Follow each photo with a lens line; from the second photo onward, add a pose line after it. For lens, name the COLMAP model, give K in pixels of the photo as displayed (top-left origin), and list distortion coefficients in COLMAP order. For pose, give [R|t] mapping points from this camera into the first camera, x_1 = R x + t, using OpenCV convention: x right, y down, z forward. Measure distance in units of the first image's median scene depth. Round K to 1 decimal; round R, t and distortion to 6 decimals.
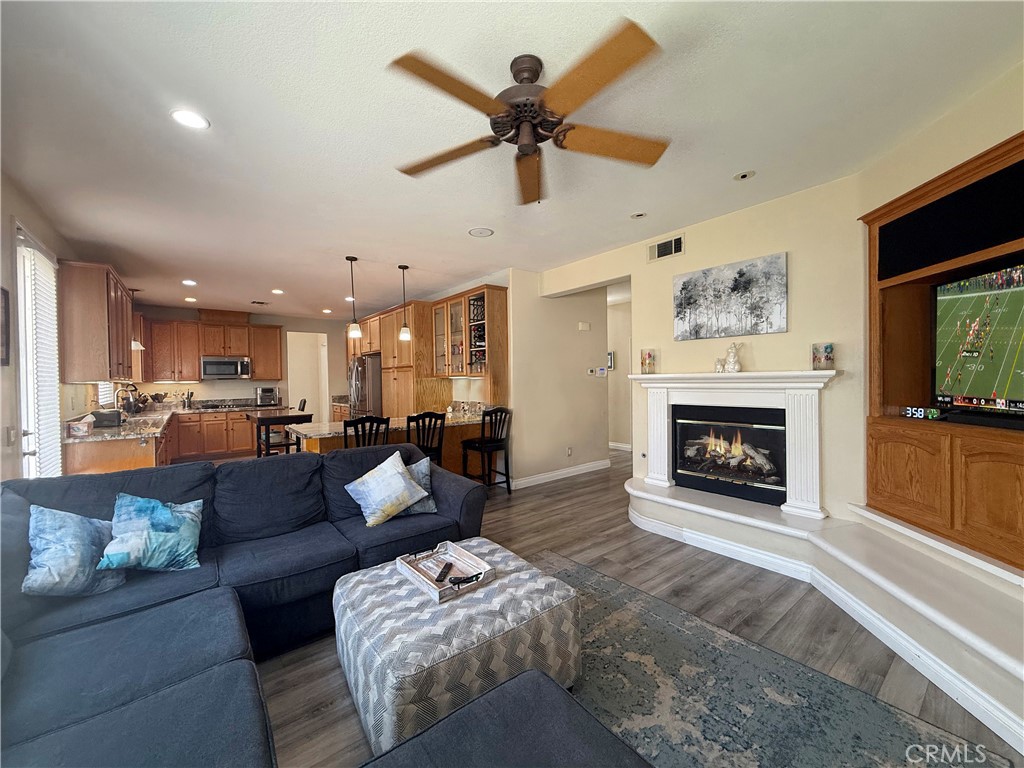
lens RADIAL K [[406.9, 0, 509.8], [0, 406.9, 384.6], [0, 0, 1]] dist [0.000941, -0.000283]
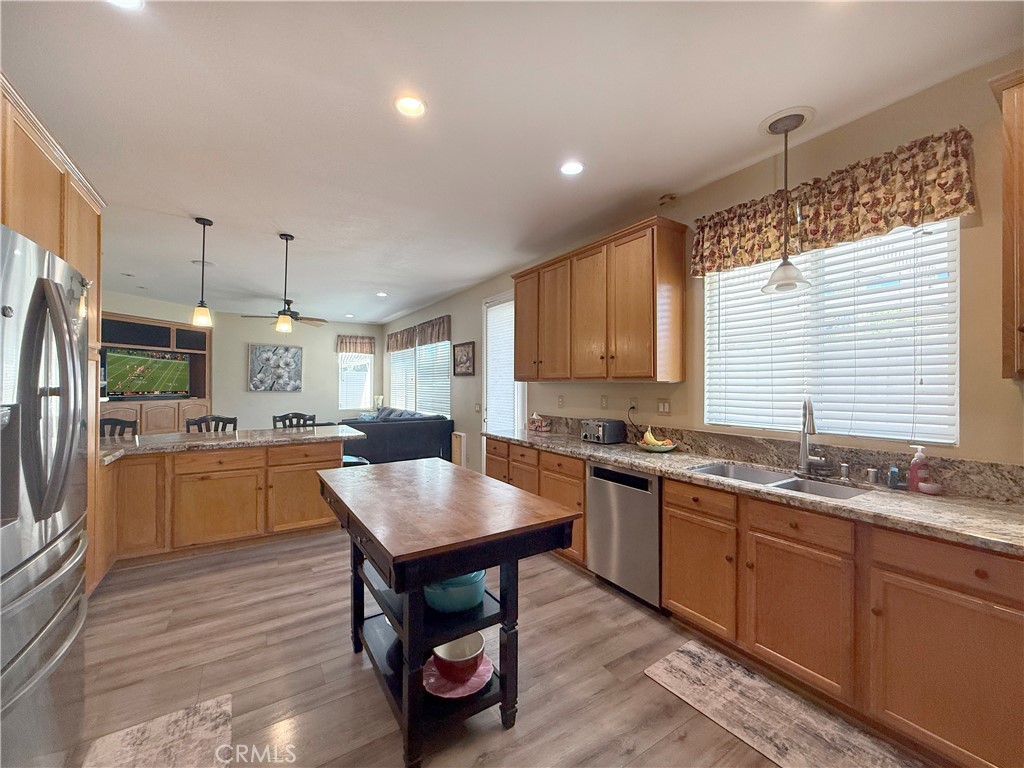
lens RADIAL K [[406.9, 0, 509.8], [0, 406.9, 384.6], [0, 0, 1]] dist [0.000941, -0.000283]
pose [[-0.995432, 0.010132, 0.094936, -0.696458], [0.011329, 0.999863, 0.012080, -0.009324], [-0.094800, 0.013100, -0.995410, 1.354326]]
